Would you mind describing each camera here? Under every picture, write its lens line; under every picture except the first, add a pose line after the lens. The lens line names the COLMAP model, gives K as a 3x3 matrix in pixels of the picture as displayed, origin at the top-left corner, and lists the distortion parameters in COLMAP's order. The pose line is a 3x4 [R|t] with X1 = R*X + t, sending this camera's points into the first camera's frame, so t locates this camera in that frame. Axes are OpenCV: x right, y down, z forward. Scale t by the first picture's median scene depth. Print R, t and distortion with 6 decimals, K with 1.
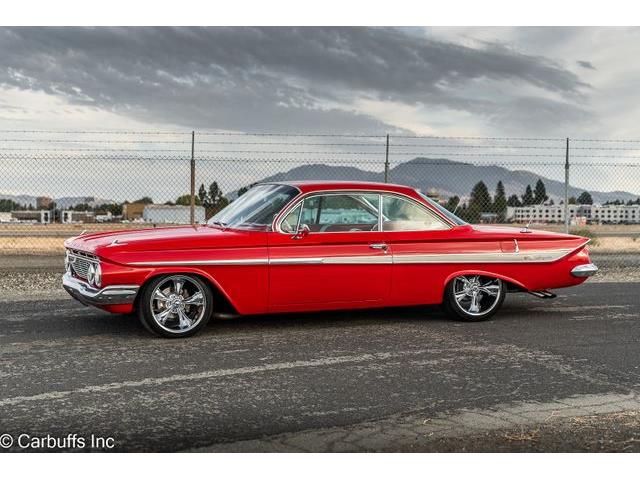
lens RADIAL K [[1058.8, 0, 320.5], [0, 1058.8, 242.2], [0, 0, 1]] dist [0.054547, 0.000000]
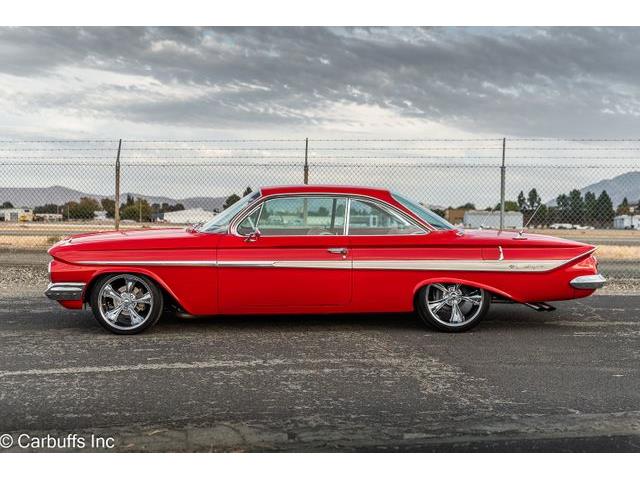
lens RADIAL K [[1011.3, 0, 320.8], [0, 1011.3, 236.9], [0, 0, 1]] dist [0.001494, 0.000000]
pose [[0.945333, 0.014093, -0.325801, 0.317092], [-0.017129, 0.999832, -0.006449, -0.002666], [0.325656, 0.011677, 0.945416, 0.094185]]
